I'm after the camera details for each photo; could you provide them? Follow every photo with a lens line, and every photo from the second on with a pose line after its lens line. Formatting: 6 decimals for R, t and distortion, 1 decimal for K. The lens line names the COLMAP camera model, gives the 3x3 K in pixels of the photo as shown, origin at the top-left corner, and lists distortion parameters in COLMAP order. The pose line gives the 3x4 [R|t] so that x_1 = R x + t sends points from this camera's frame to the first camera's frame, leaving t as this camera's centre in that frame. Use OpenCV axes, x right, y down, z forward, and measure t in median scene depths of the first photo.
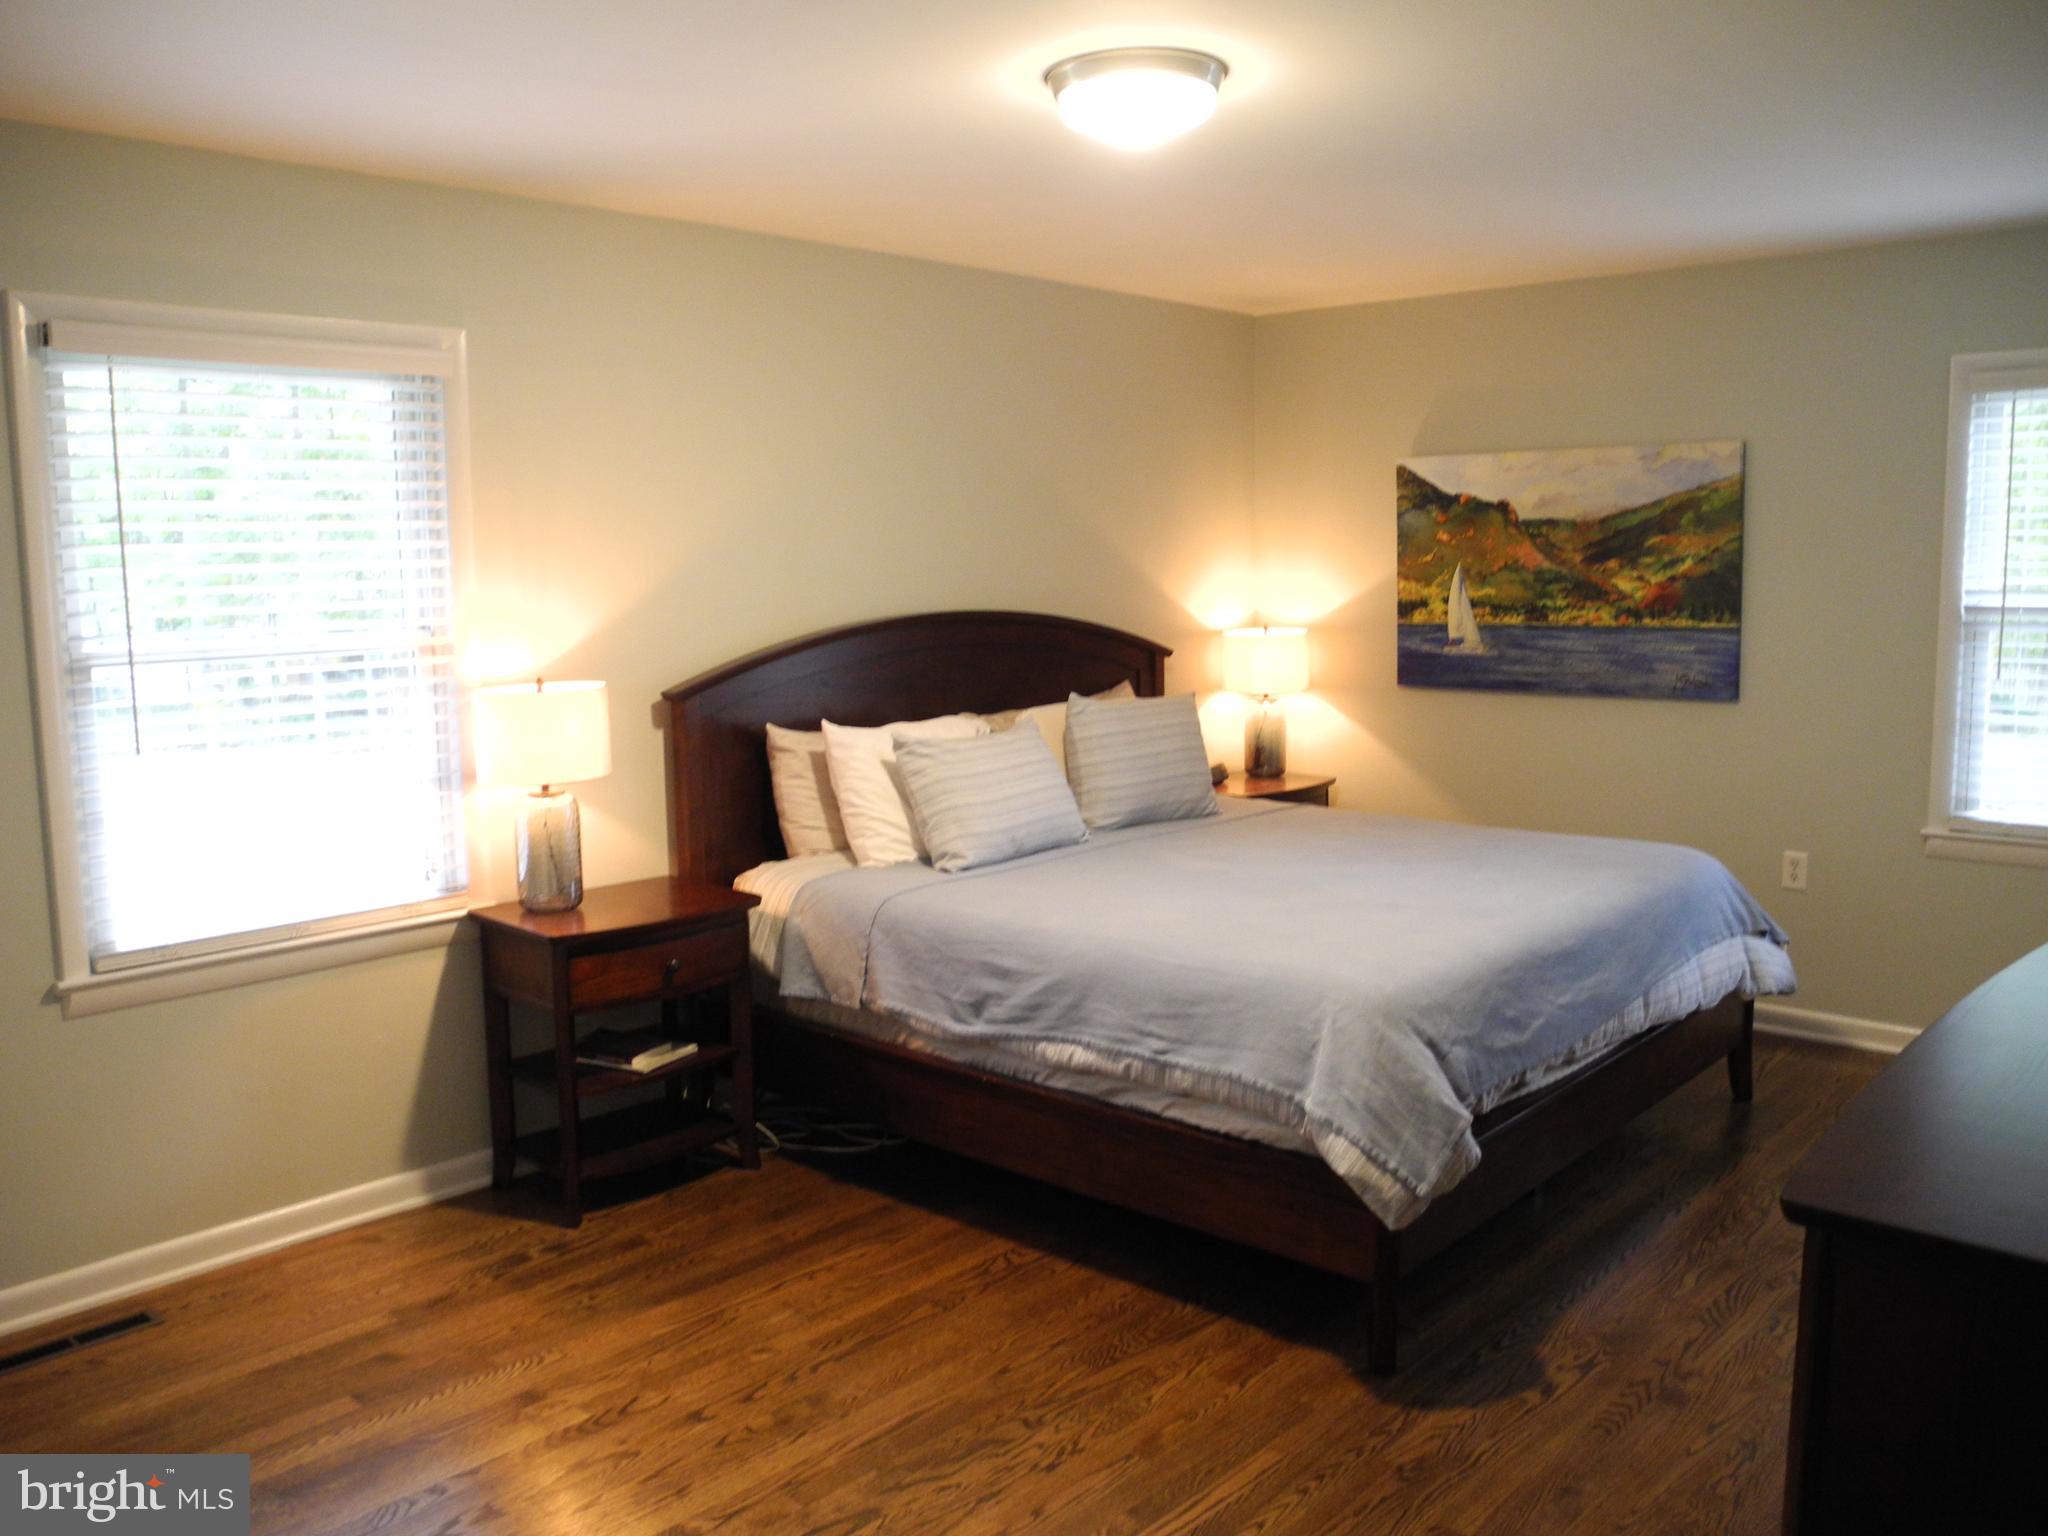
lens RADIAL K [[1657.6, 0, 998.1], [0, 1657.6, 768.5], [0, 0, 1]] dist [-0.155069, 0.130698]
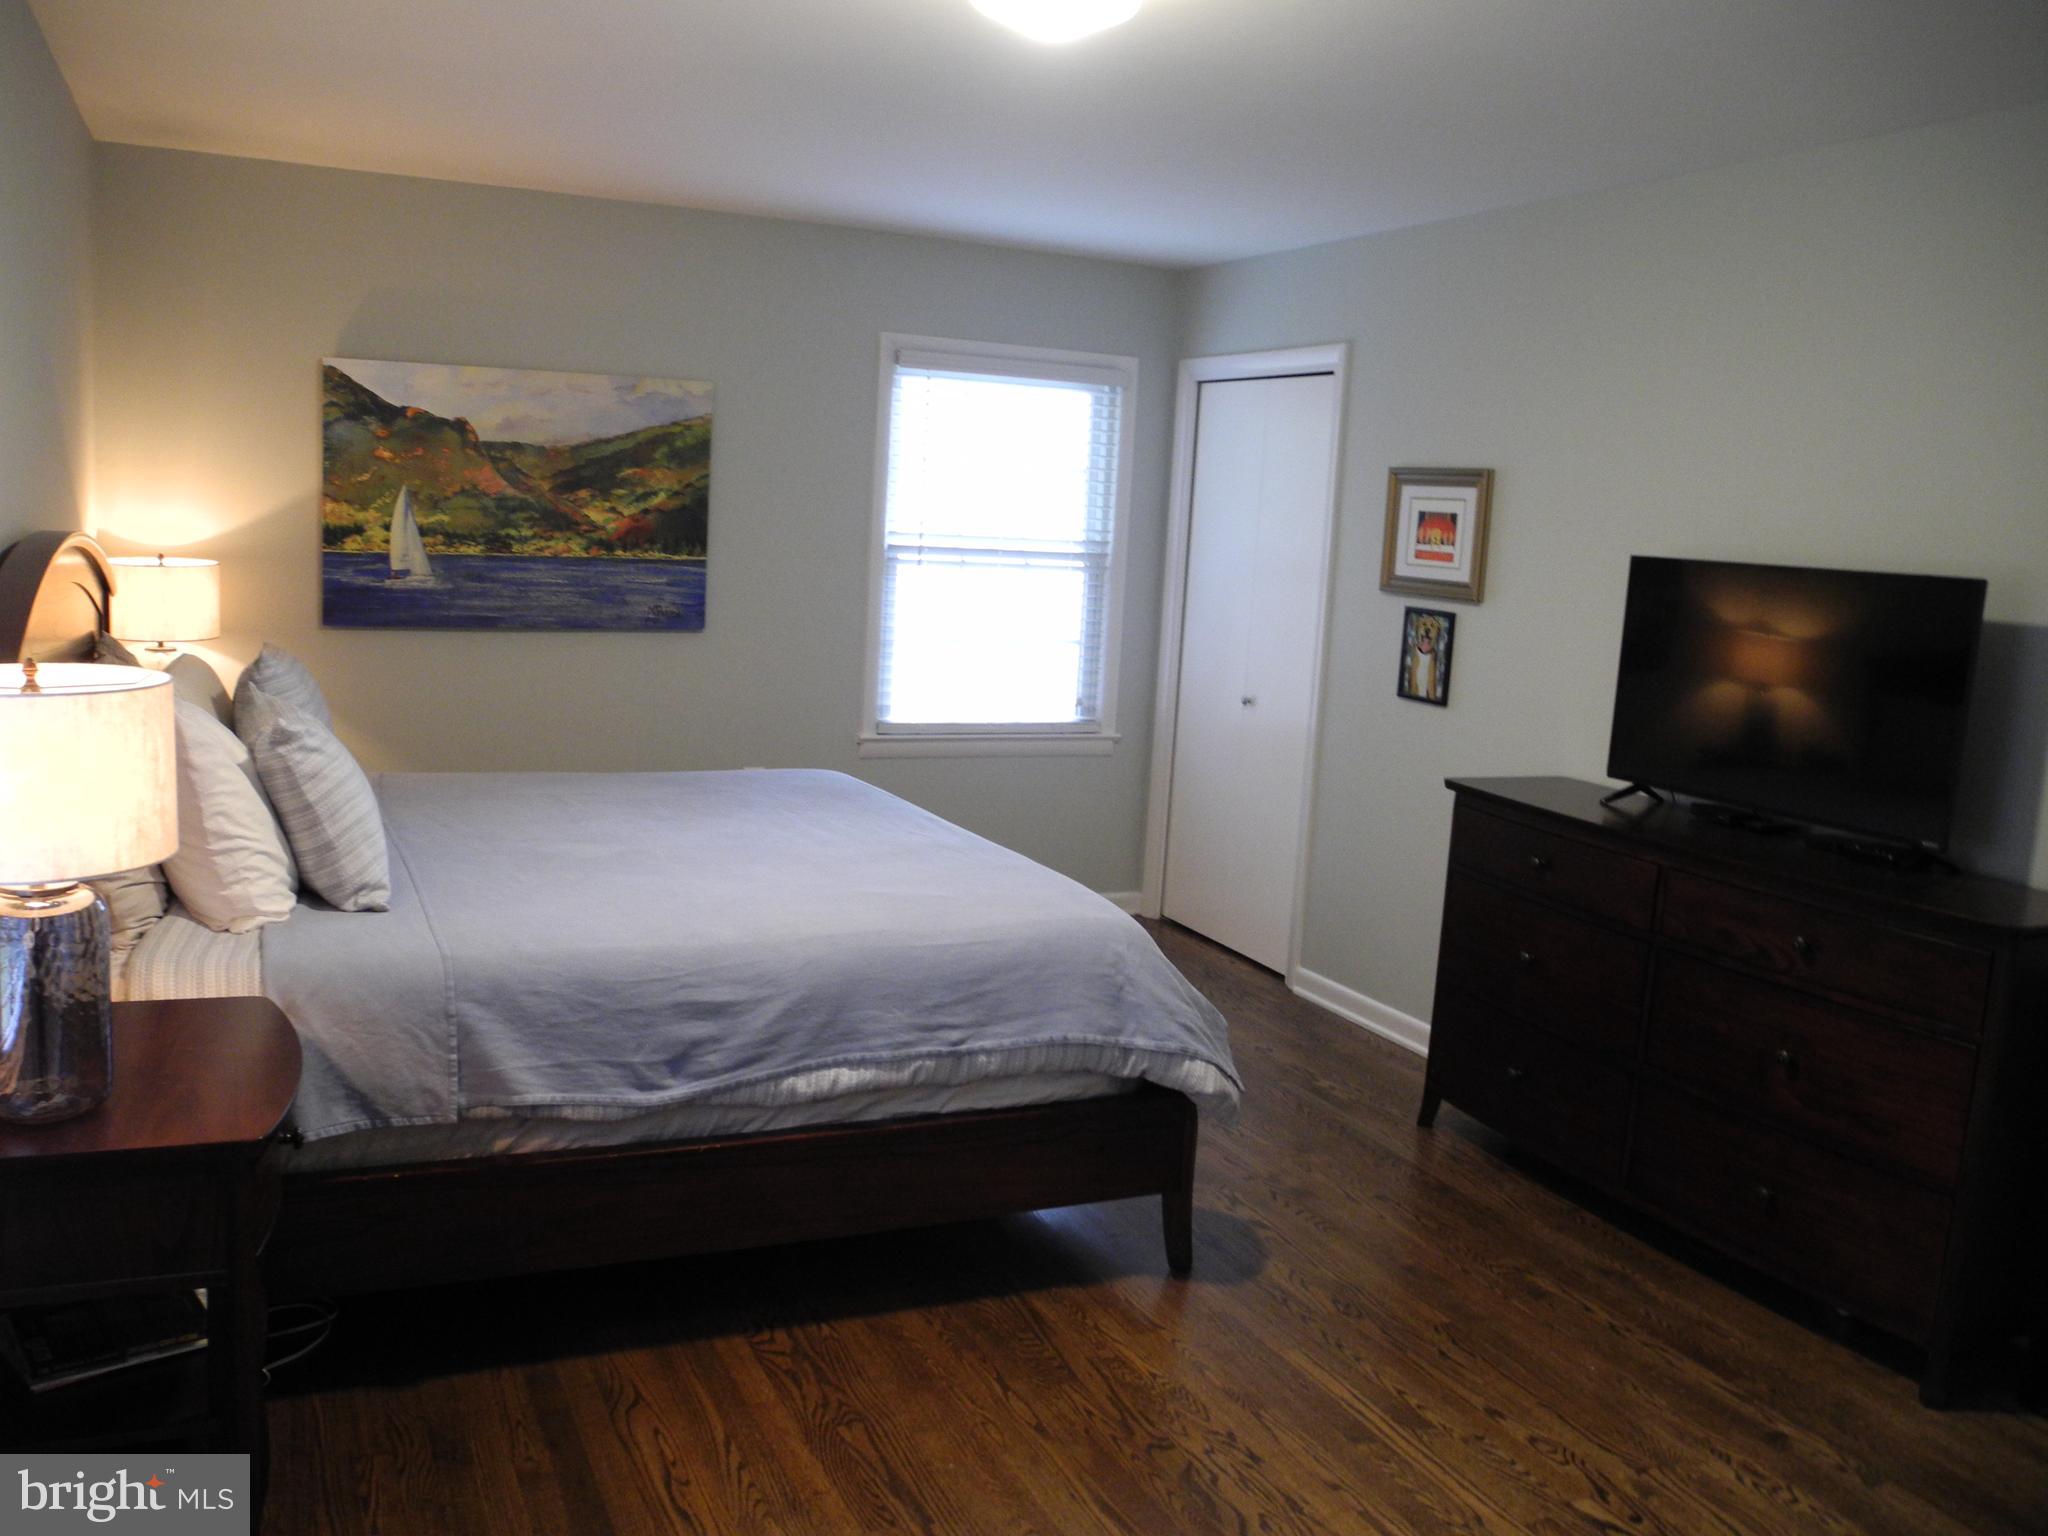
lens RADIAL K [[1657.6, 0, 998.1], [0, 1657.6, 768.5], [0, 0, 1]] dist [-0.155069, 0.130698]
pose [[0.387236, -0.102945, 0.916216, -0.454497], [0.054543, 0.994564, 0.088696, -0.036478], [-0.920366, 0.015627, 0.390746, 0.399172]]
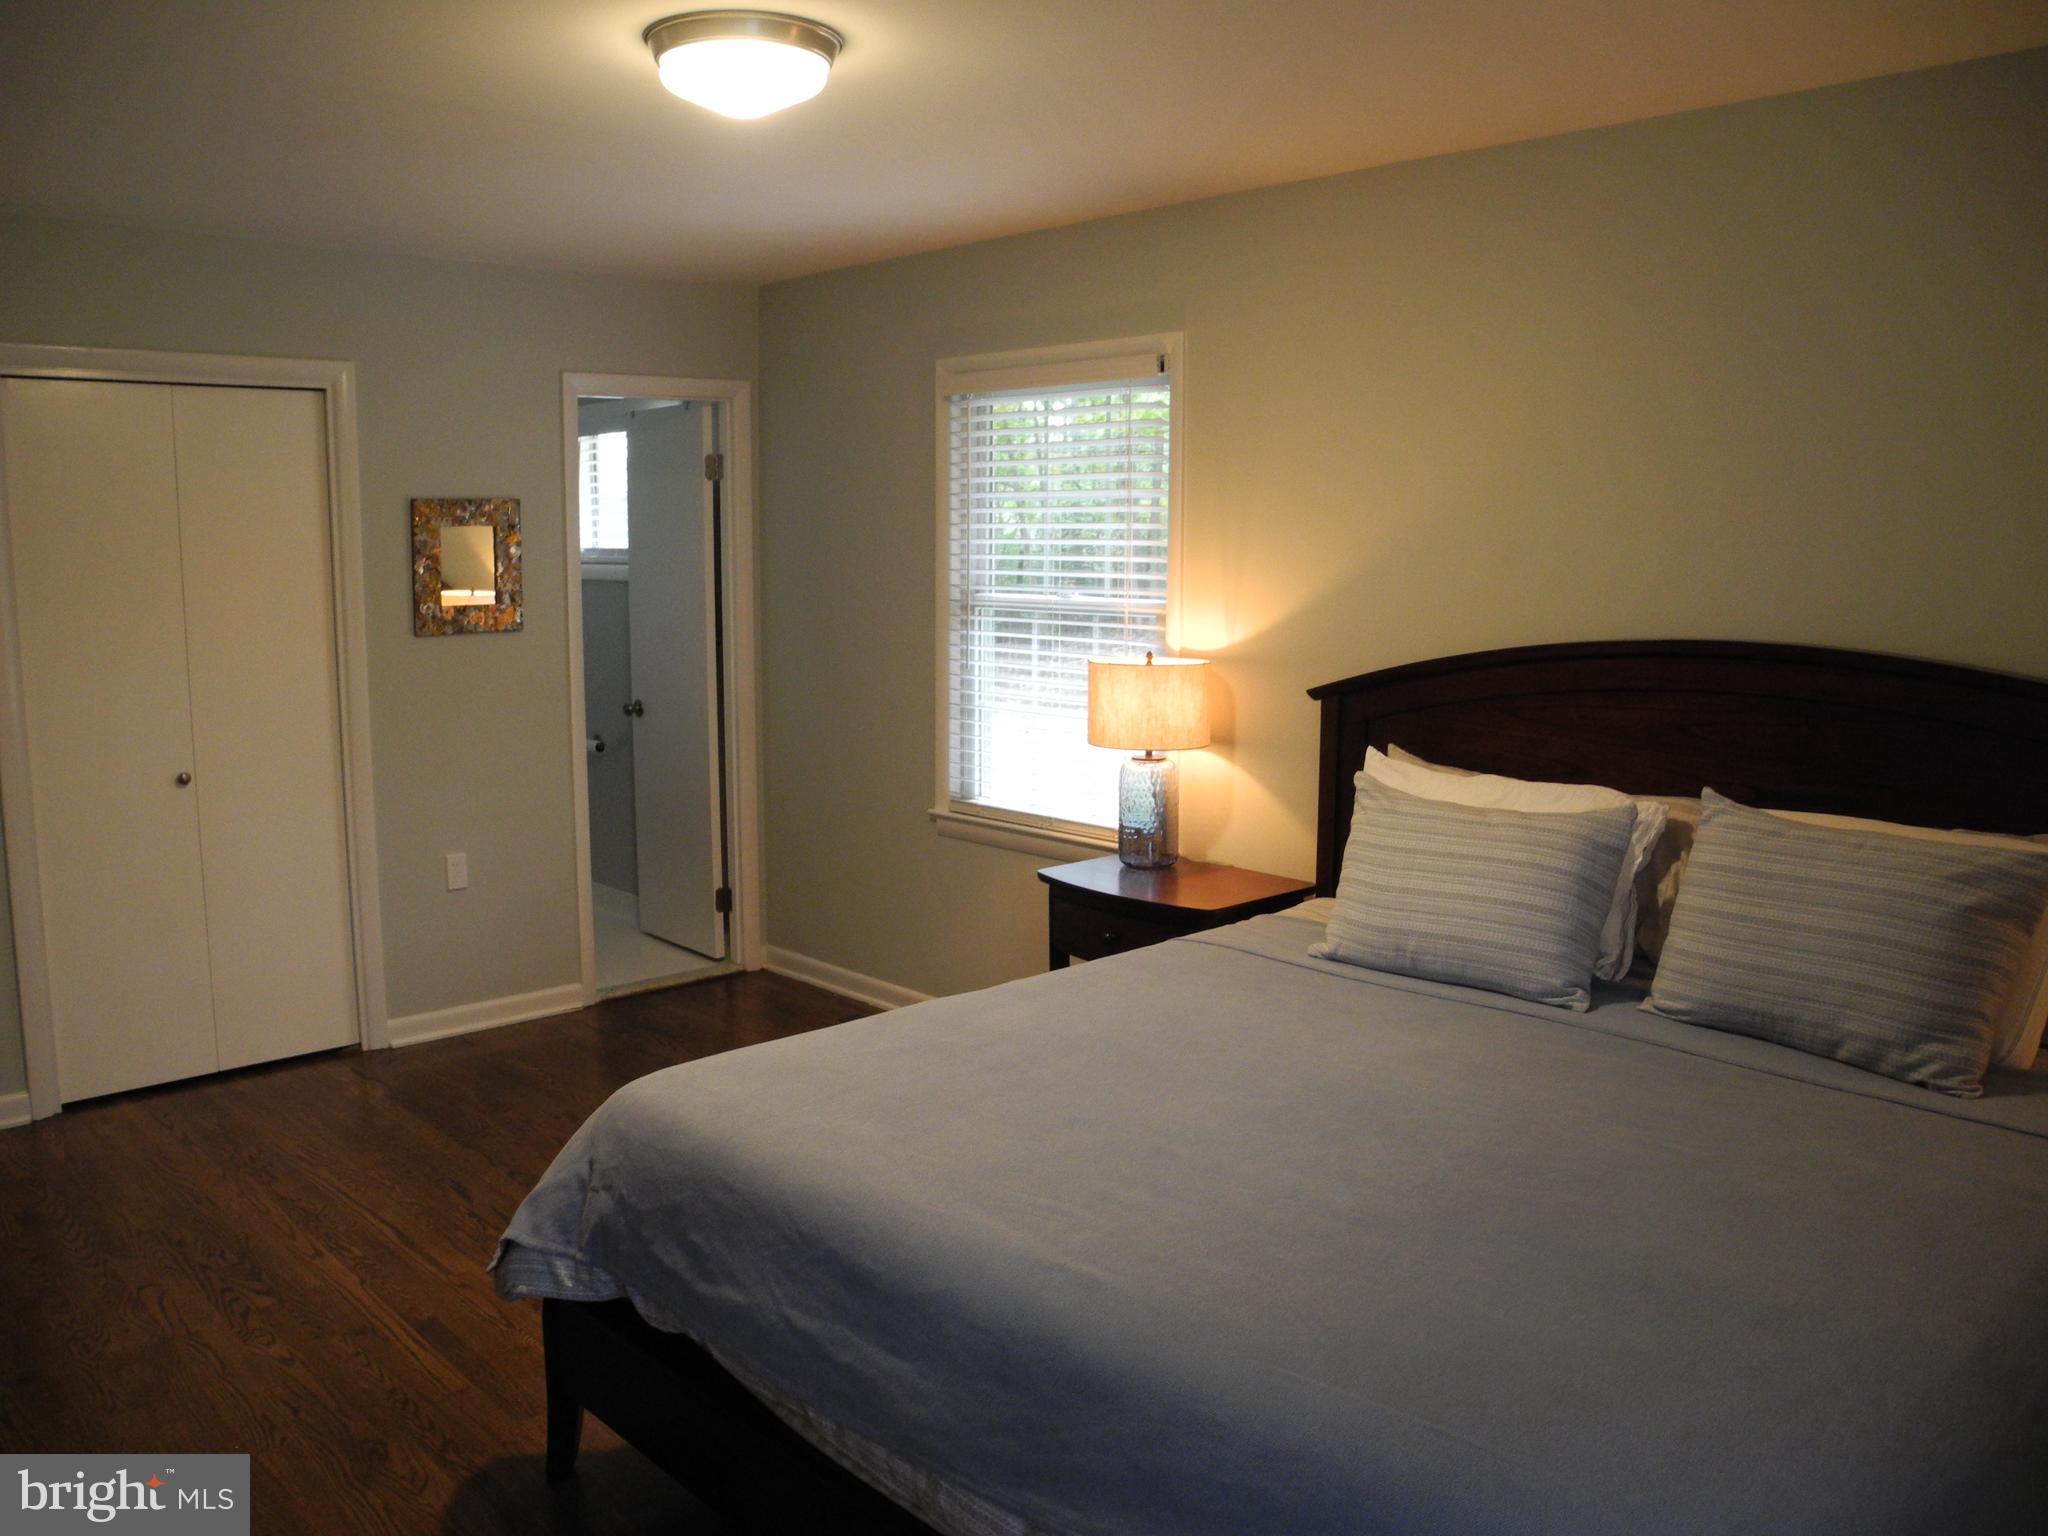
lens RADIAL K [[1657.6, 0, 998.1], [0, 1657.6, 768.5], [0, 0, 1]] dist [-0.155069, 0.130698]
pose [[-0.099086, 0.152780, -0.983280, 0.602349], [-0.124038, 0.978540, 0.164542, -0.108421], [0.987318, 0.138268, -0.078009, 0.735786]]
